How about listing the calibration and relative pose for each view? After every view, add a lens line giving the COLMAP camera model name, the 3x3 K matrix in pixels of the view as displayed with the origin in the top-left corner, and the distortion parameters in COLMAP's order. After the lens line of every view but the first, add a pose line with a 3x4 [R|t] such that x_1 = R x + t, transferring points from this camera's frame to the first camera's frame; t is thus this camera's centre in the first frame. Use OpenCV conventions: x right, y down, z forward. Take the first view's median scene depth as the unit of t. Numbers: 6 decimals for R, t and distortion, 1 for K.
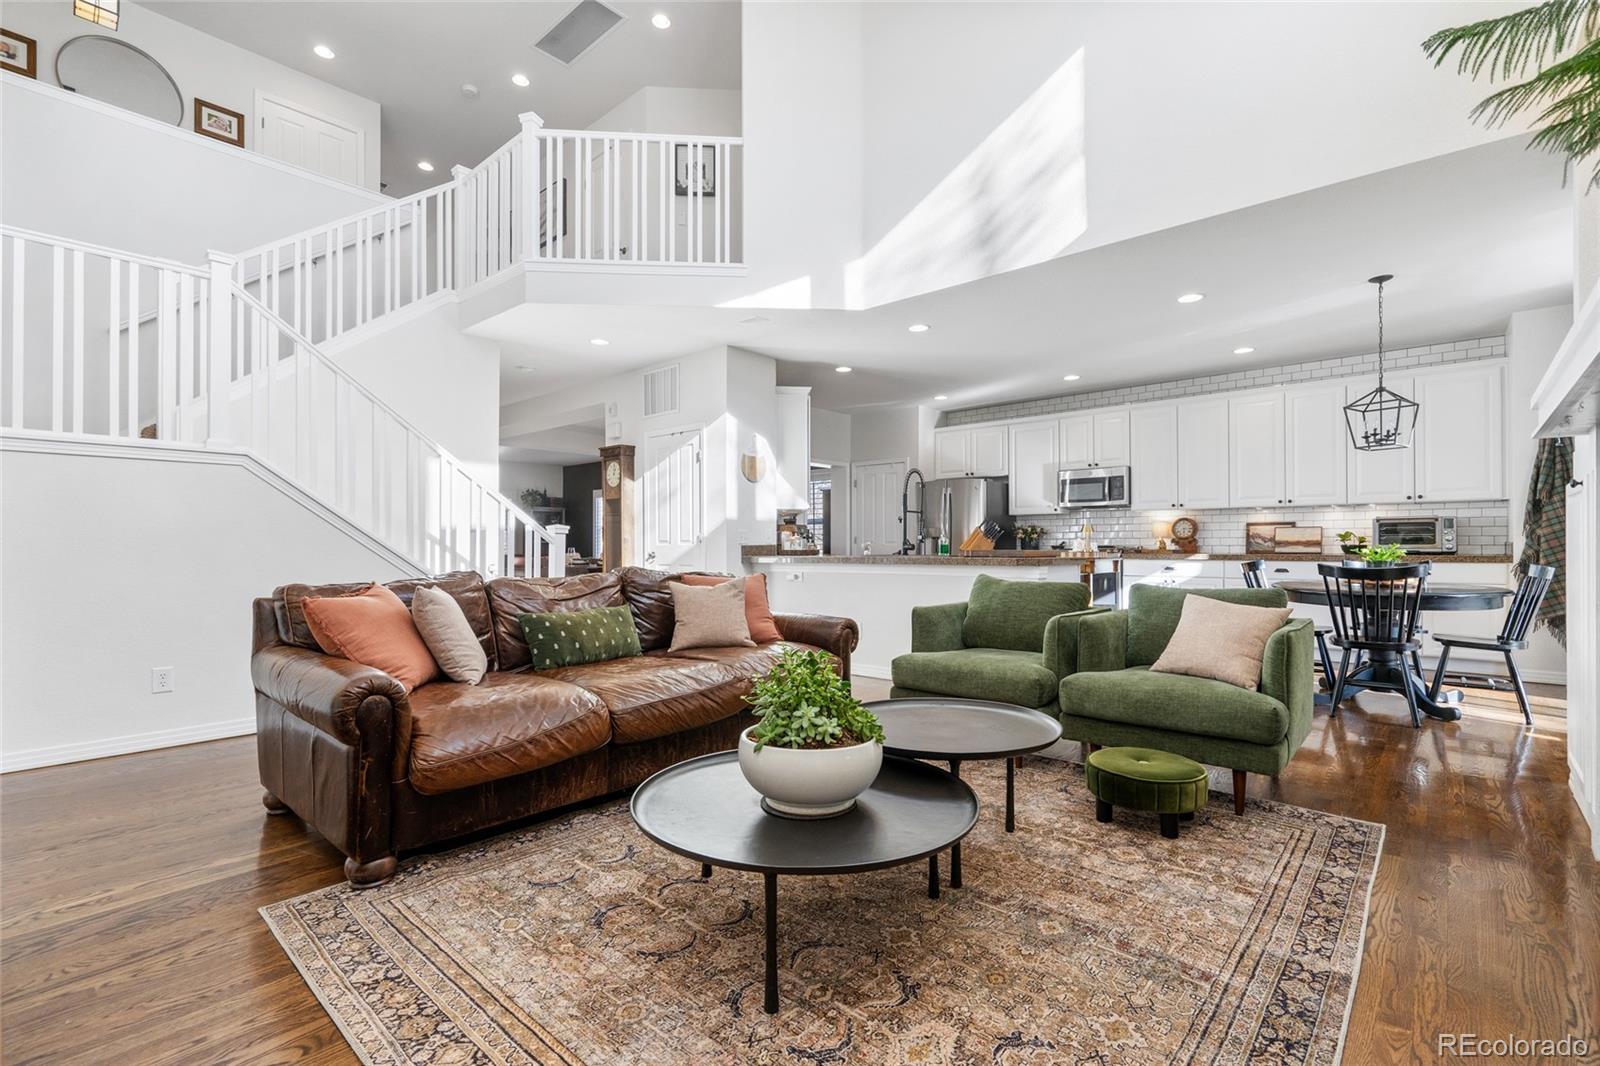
lens RADIAL K [[728.0, 0, 798.4], [0, 728.0, 546.9], [0, 0, 1]] dist [-0.008308, 0.002534]
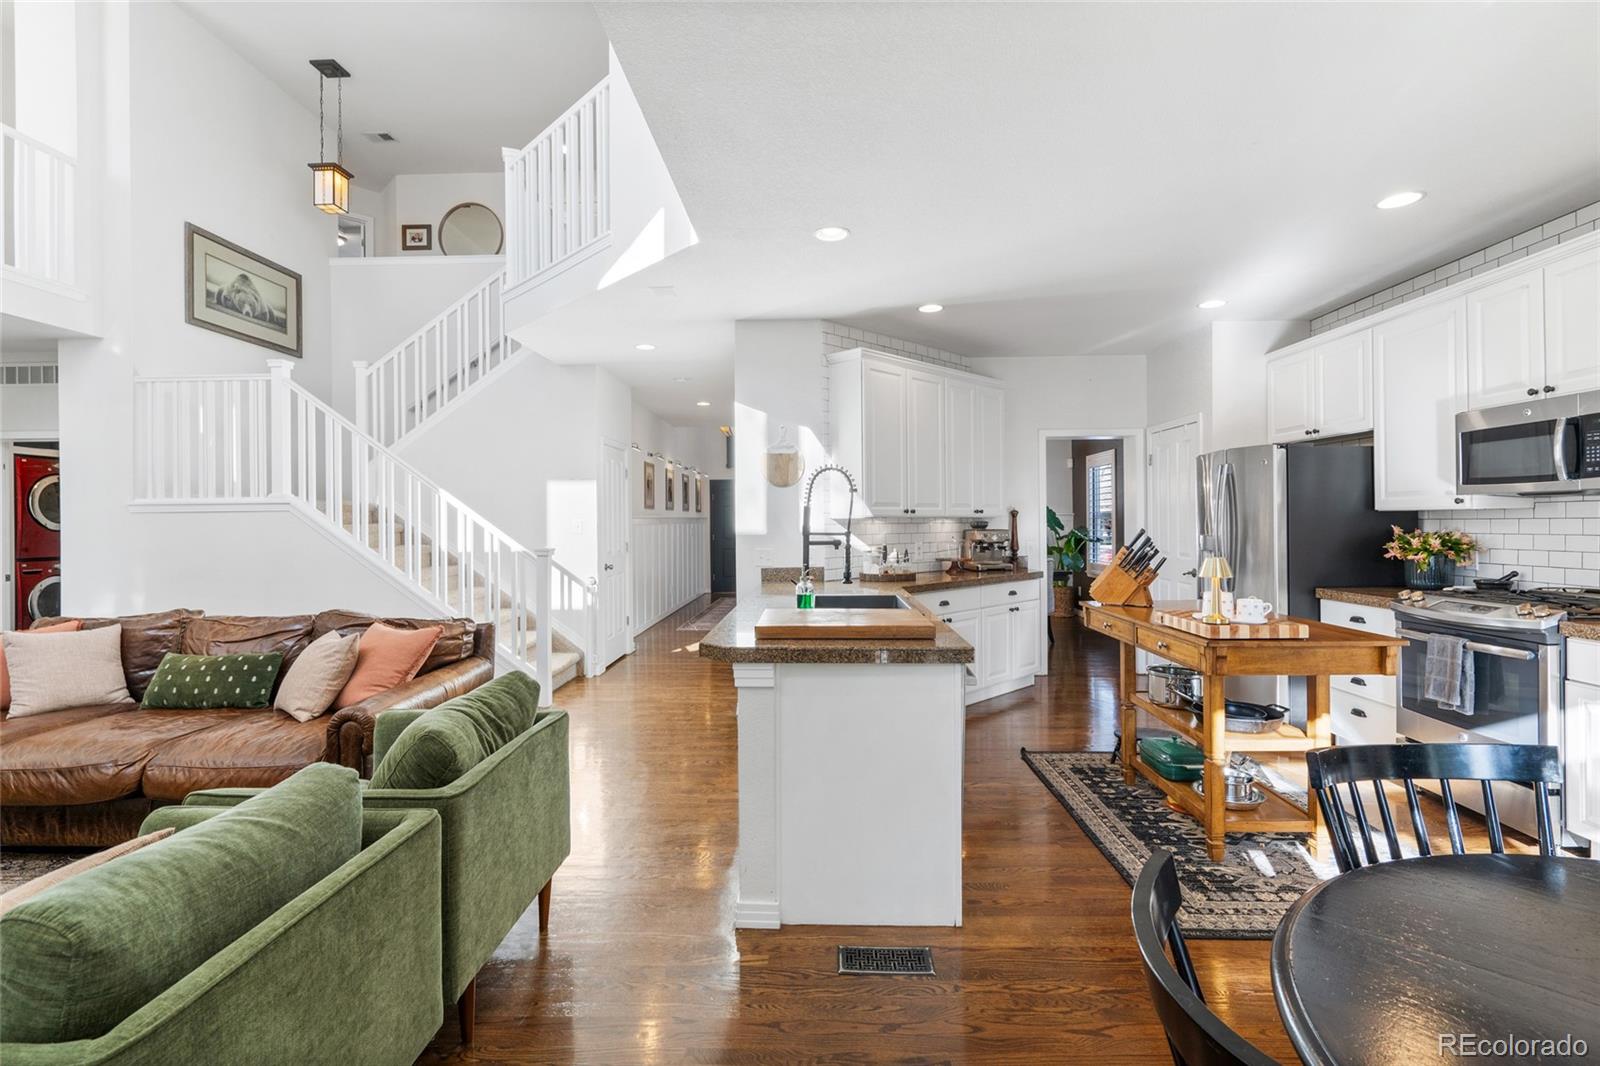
lens RADIAL K [[728.0, 0, 802.2], [0, 728.0, 525.4], [0, 0, 1]] dist [-0.008308, 0.002534]
pose [[0.644178, 0.000577, -0.764876, 0.539955], [0.007900, 0.999941, 0.007407, -0.052831], [0.764835, -0.010814, 0.644135, 0.511287]]
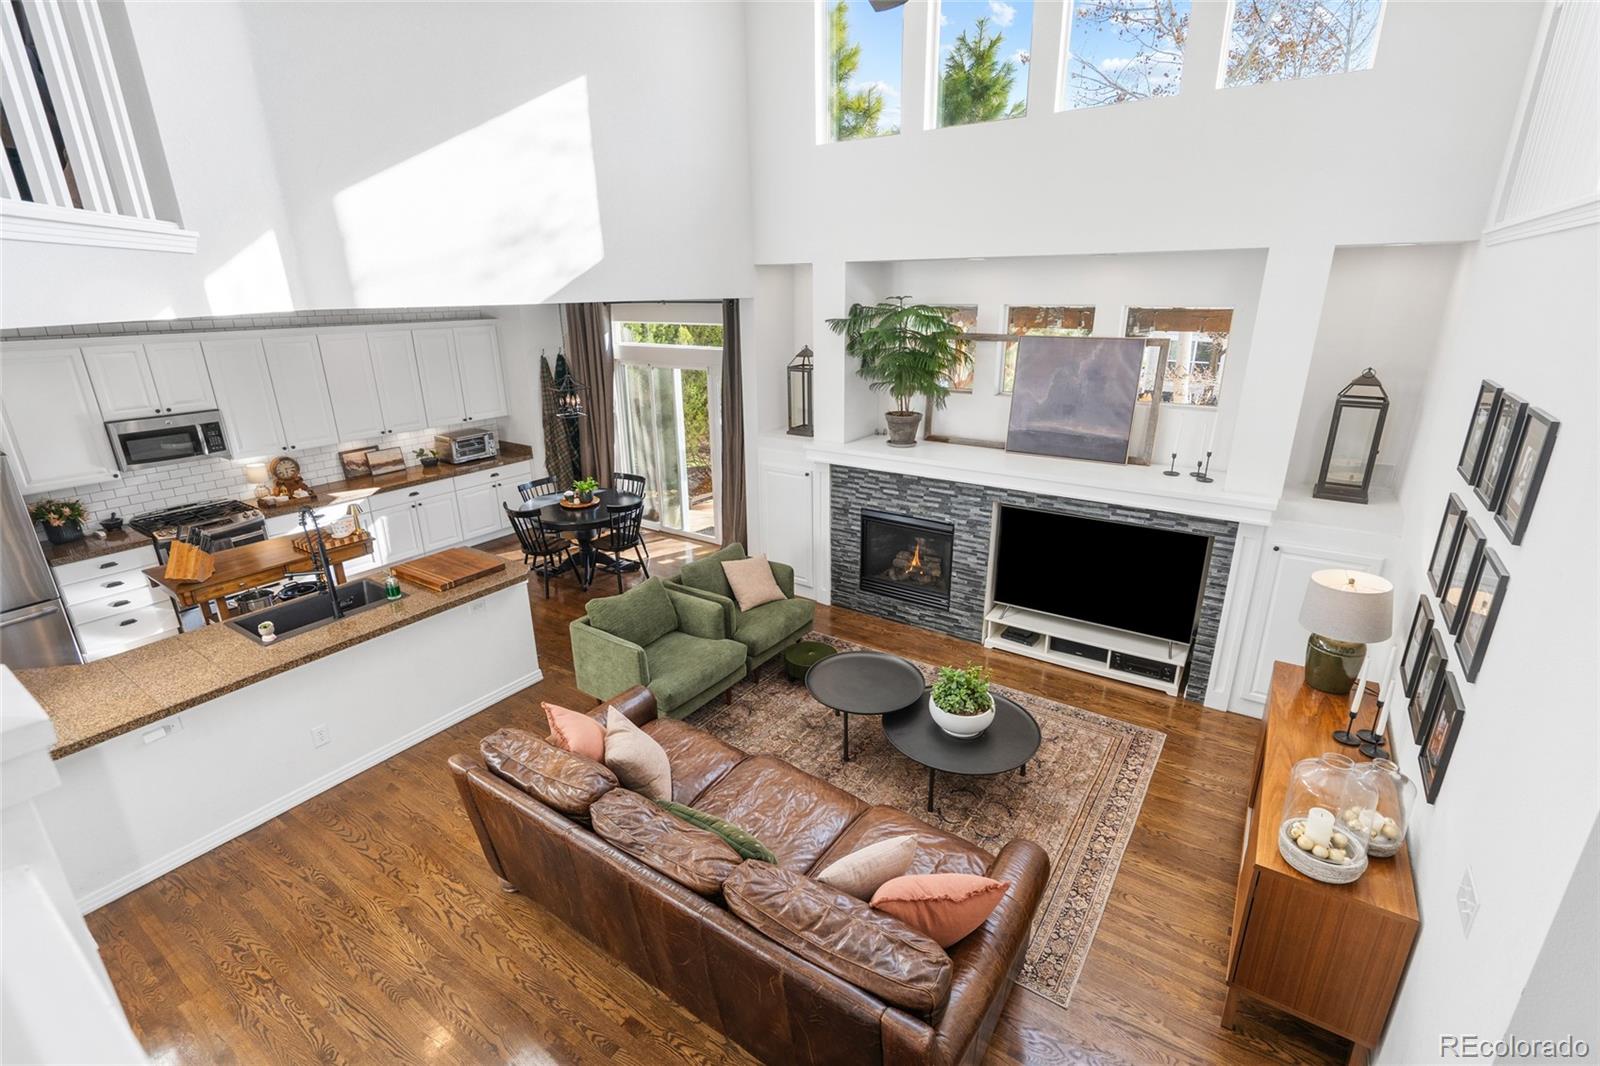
lens RADIAL K [[728.0, 0, 801.3], [0, 728.0, 537.1], [0, 0, 1]] dist [-0.008308, 0.002534]
pose [[-0.132482, -0.322133, 0.937379, -0.542519], [0.011999, 0.945124, 0.326490, -0.276017], [-0.991113, 0.054502, -0.121347, 0.515943]]
